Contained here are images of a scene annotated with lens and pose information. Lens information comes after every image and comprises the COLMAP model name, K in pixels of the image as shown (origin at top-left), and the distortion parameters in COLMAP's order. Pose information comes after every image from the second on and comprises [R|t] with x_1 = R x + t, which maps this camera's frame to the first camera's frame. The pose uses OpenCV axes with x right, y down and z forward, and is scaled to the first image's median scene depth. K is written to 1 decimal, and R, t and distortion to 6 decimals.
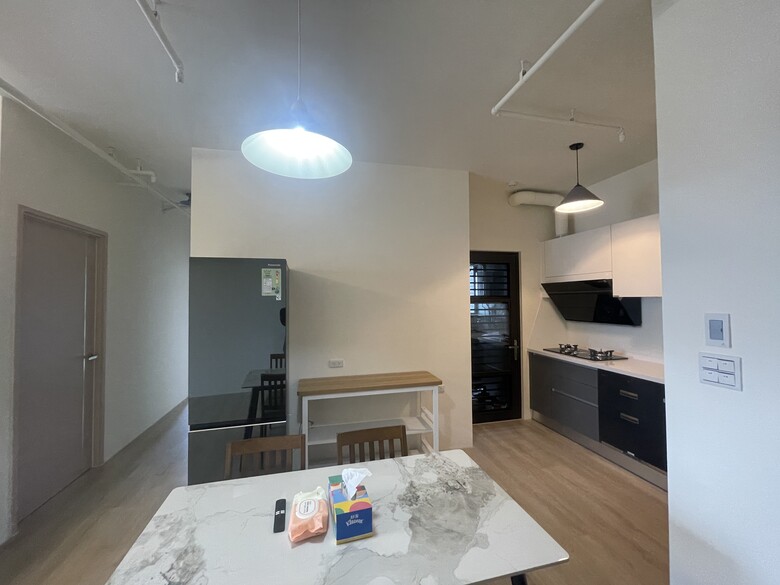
lens RADIAL K [[315.2, 0, 389.0], [0, 315.2, 289.0], [0, 0, 1]] dist [-0.009650, 0.000023]
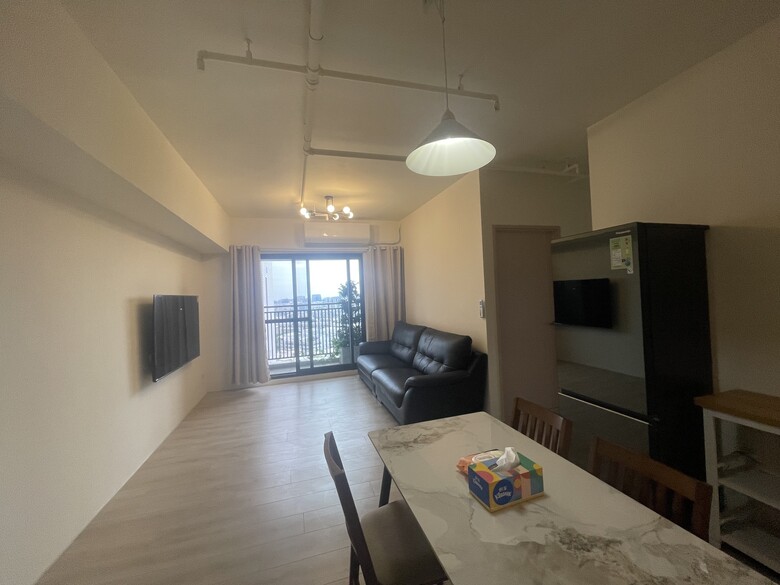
lens RADIAL K [[315.2, 0, 389.0], [0, 315.2, 289.0], [0, 0, 1]] dist [-0.009650, 0.000023]
pose [[0.045507, -0.004486, -0.998954, 0.357371], [0.075191, 0.997169, -0.001053, 0.023429], [0.996130, -0.075064, 0.045715, 0.265857]]
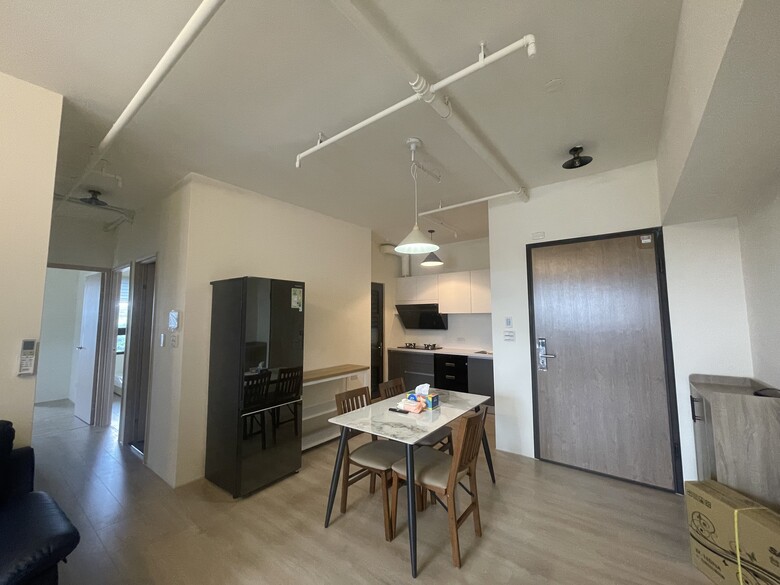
lens RADIAL K [[310.5, 0, 390.0], [0, 310.5, 292.5], [0, 0, 1]] dist [0.000742, 0.000036]
pose [[0.776432, 0.055093, 0.627788, -0.739546], [-0.021149, 0.997888, -0.061415, 0.022714], [-0.629846, 0.034407, 0.775958, -0.263232]]
